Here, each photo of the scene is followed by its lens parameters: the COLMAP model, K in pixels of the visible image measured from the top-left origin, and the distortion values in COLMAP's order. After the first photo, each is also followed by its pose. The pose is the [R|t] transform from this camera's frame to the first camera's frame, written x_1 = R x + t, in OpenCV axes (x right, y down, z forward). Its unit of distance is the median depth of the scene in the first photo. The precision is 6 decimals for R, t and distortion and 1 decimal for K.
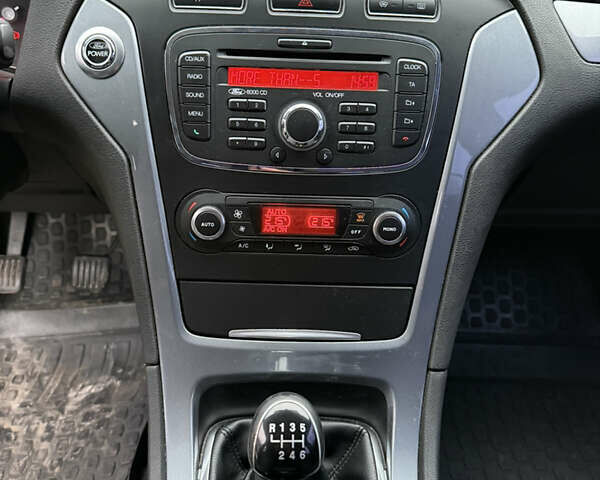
lens RADIAL K [[551.8, 0, 300.0], [0, 551.8, 240.0], [0, 0, 1]] dist [0.024915, -0.003886]
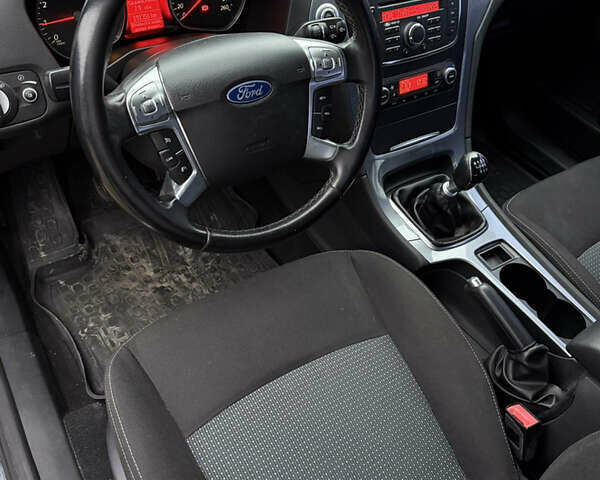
lens RADIAL K [[551.8, 0, 300.0], [0, 551.8, 240.0], [0, 0, 1]] dist [0.024915, -0.003886]
pose [[0.850221, -0.354313, 0.389341, -1.351678], [0.232817, 0.916412, 0.325554, -0.267339], [-0.472145, -0.186148, 0.861643, -0.655993]]
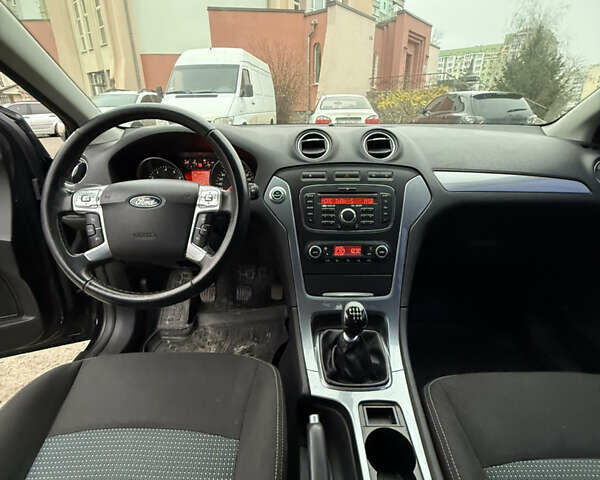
lens RADIAL K [[307.4, 0, 300.0], [0, 307.4, 240.0], [0, 0, 1]] dist [-0.000425, -0.000257]
pose [[0.998163, -0.036091, -0.048666, -0.161675], [0.025411, 0.978538, -0.204495, 0.217715], [0.055001, 0.202882, 0.977657, -0.505780]]
